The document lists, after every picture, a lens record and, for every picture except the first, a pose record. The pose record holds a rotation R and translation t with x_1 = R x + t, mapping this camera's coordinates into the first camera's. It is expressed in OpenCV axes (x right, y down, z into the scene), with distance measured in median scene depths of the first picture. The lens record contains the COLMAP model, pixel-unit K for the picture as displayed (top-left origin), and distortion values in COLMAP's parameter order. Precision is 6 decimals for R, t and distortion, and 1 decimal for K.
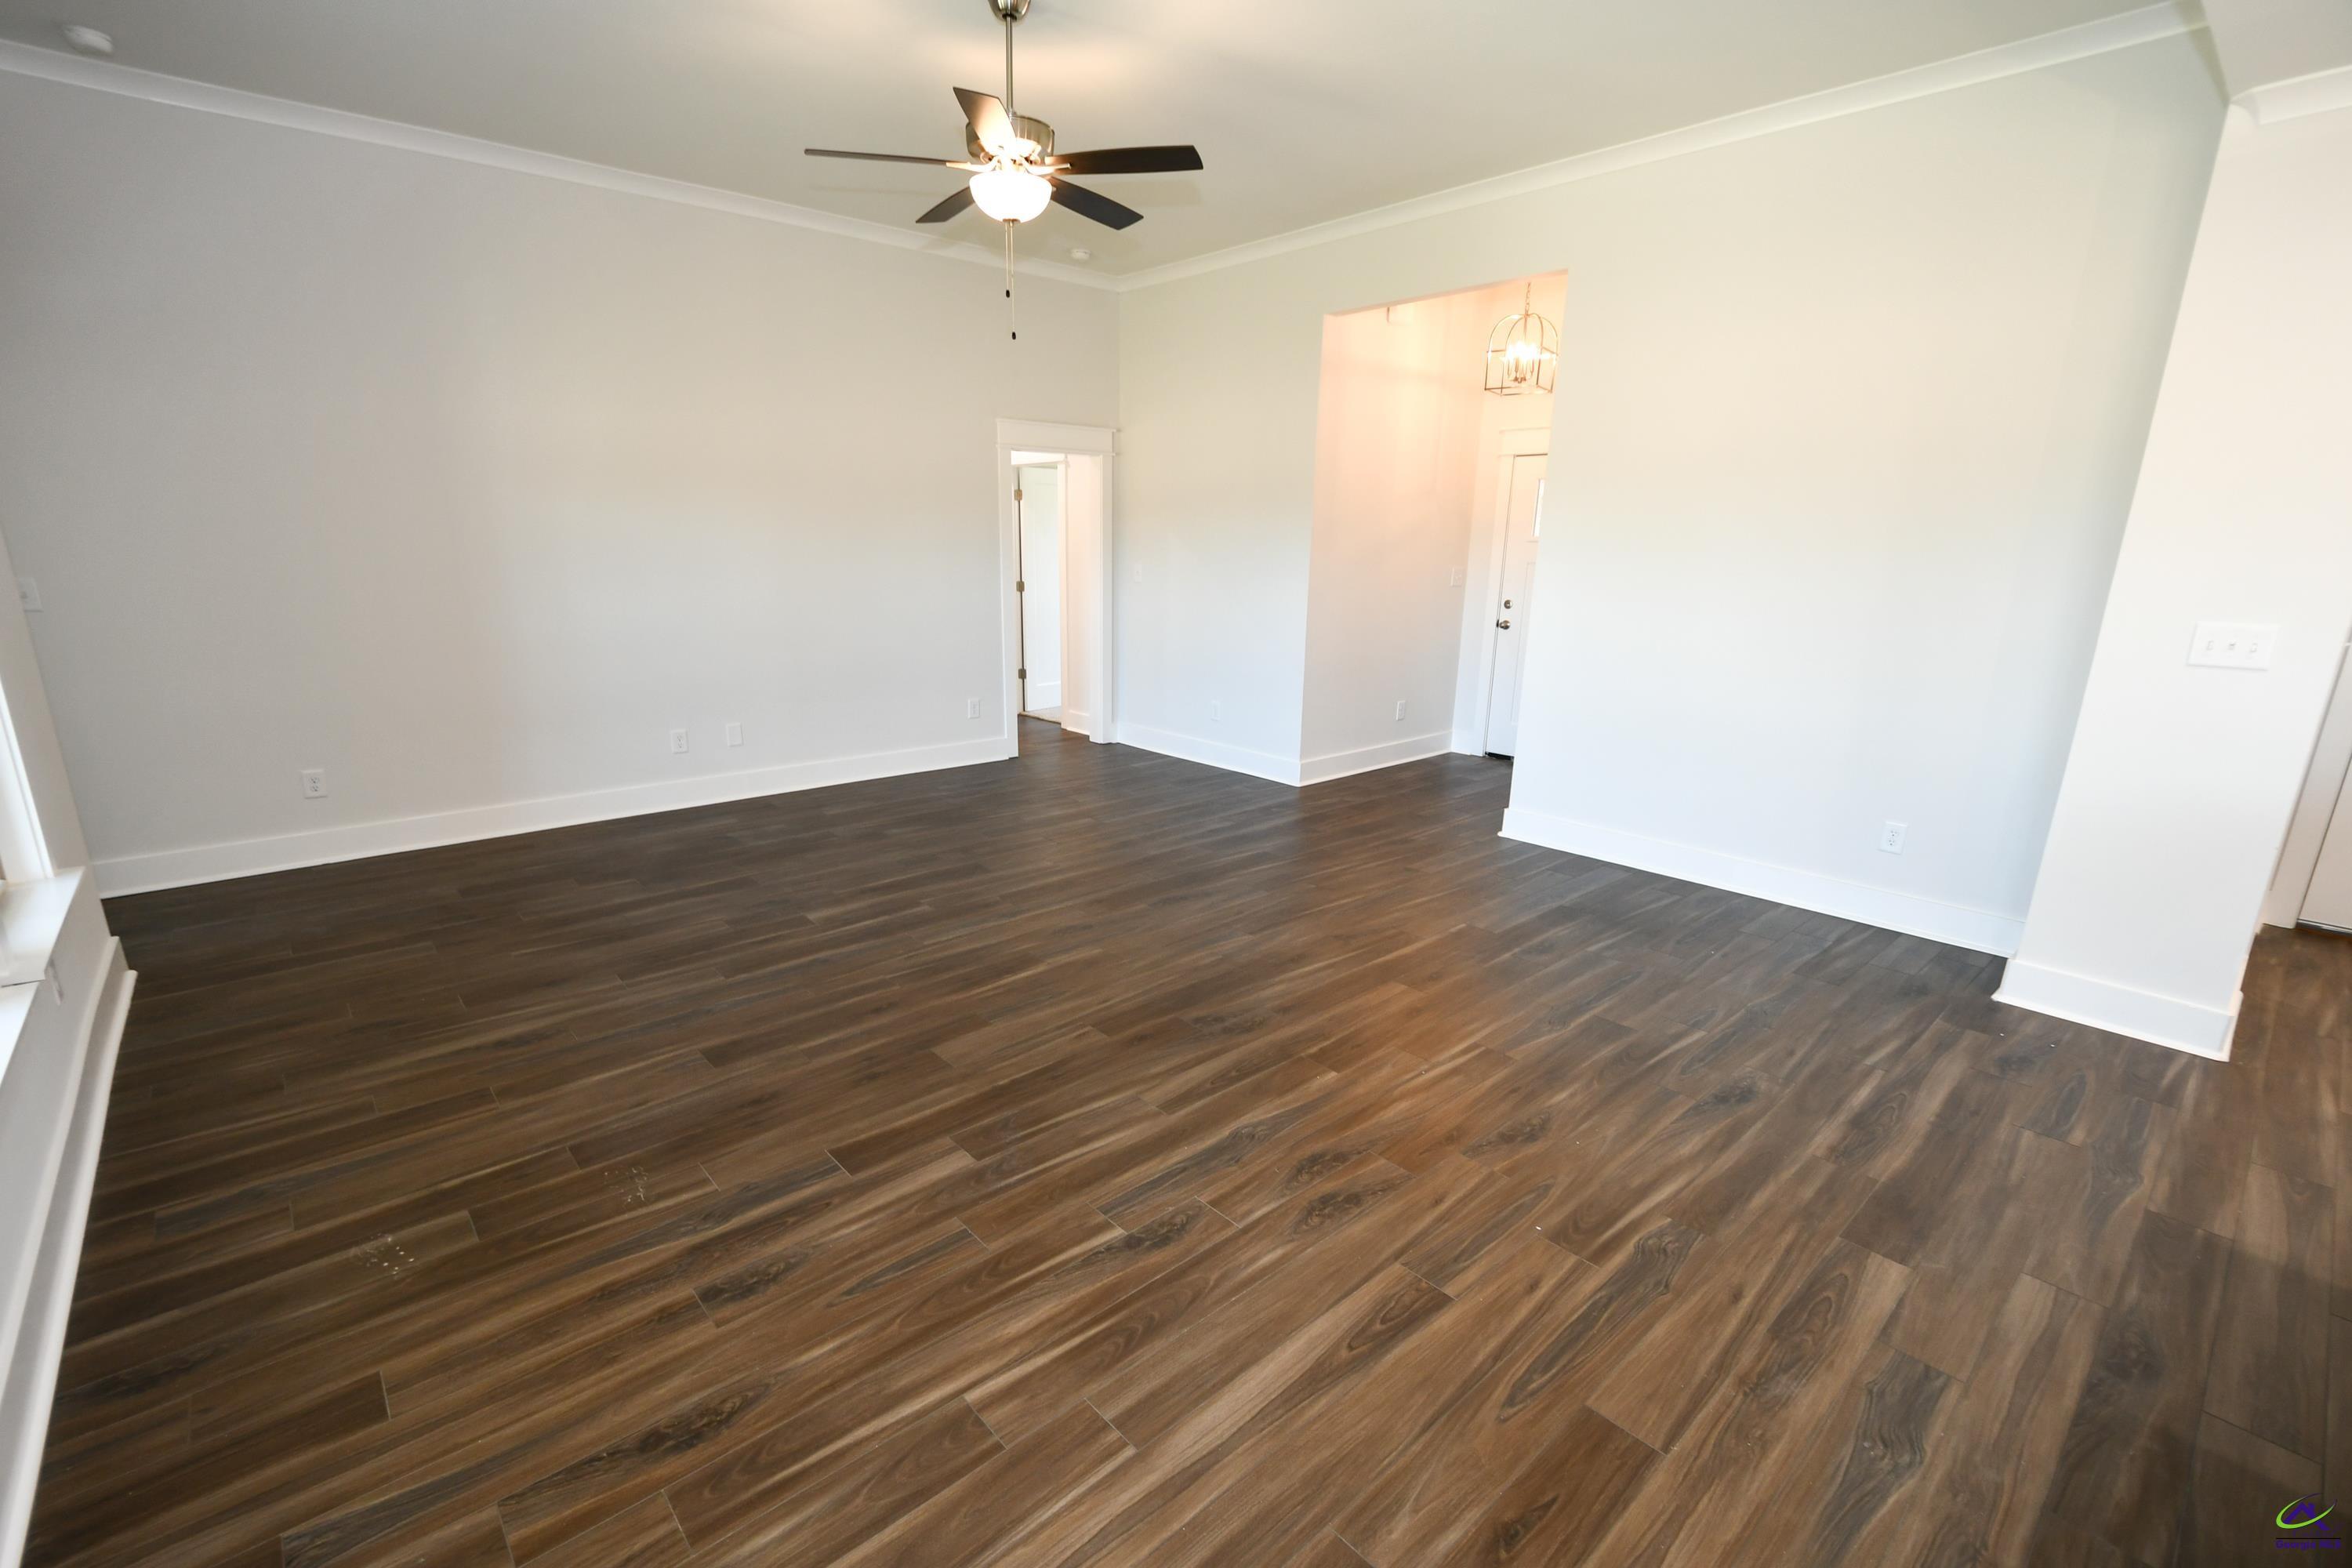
lens RADIAL K [[1026.5, 0, 1173.0], [0, 1026.5, 808.5], [0, 0, 1]] dist [-0.002299, 0.001177]
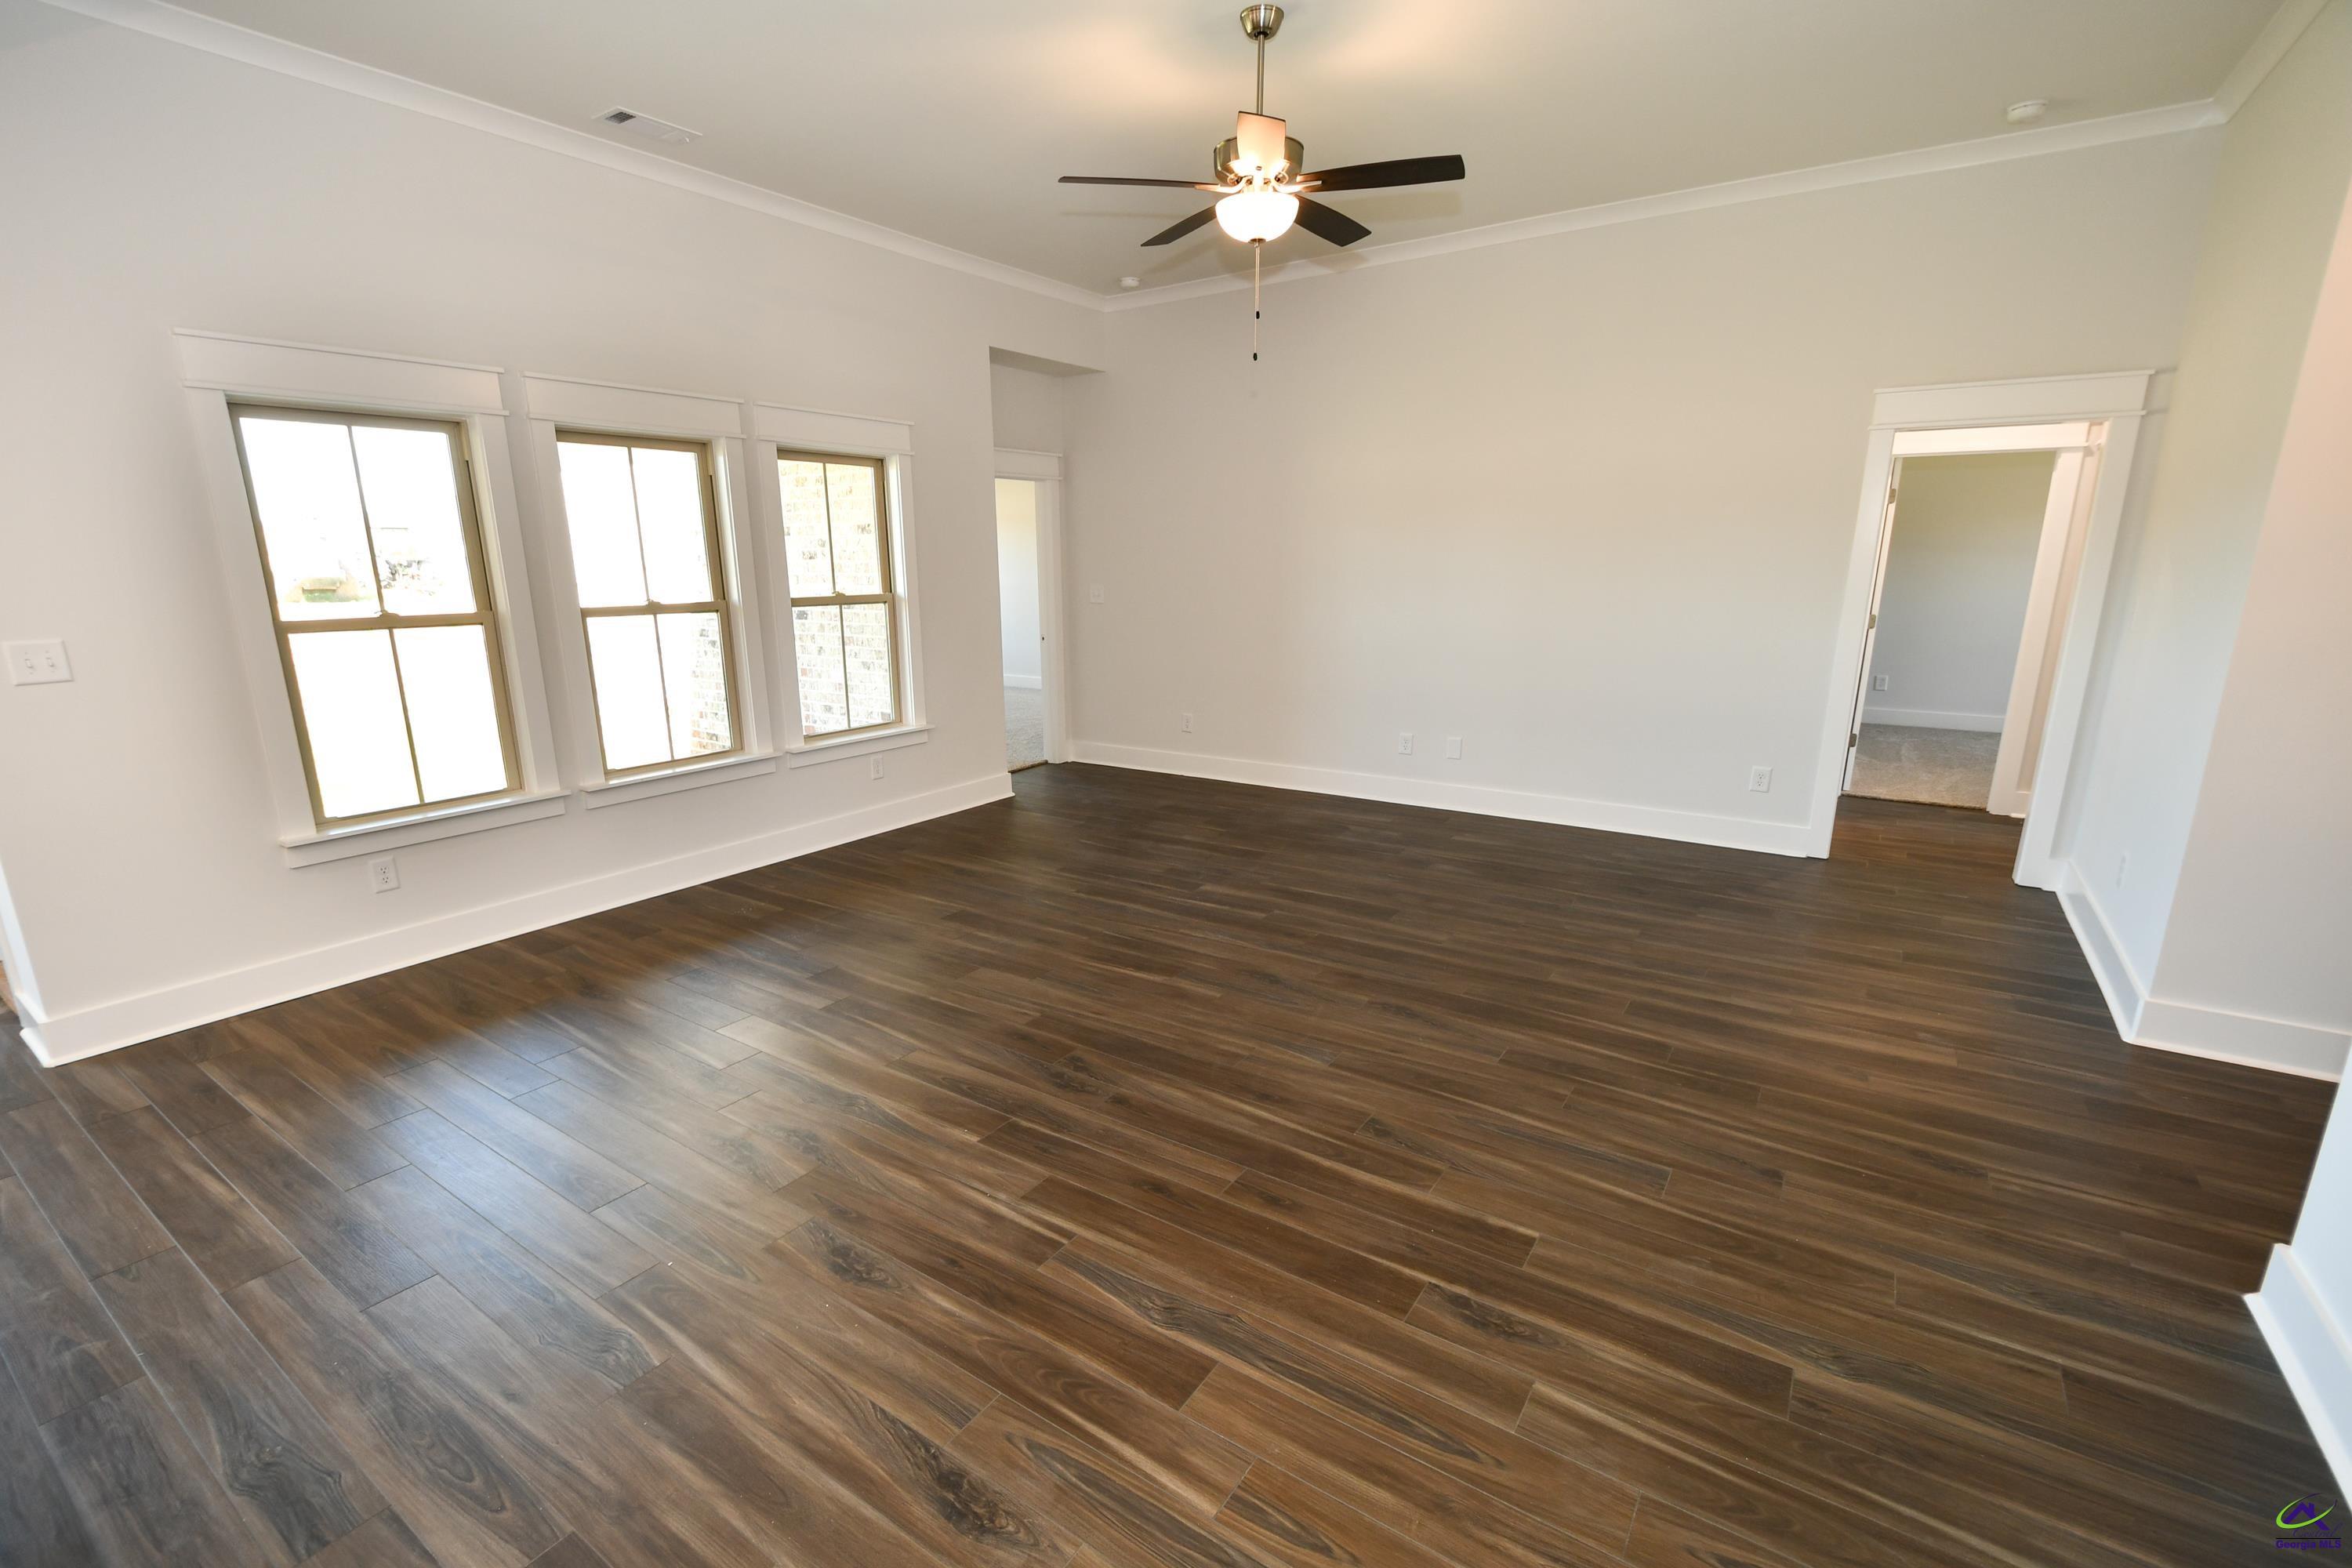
lens RADIAL K [[1026.5, 0, 1133.0], [0, 1026.5, 811.2], [0, 0, 1]] dist [-0.002299, 0.001177]
pose [[0.236206, 0.222895, -0.945793, 0.769782], [-0.239003, 0.956761, 0.165790, -0.162963], [0.941852, 0.186887, 0.279265, 0.632290]]
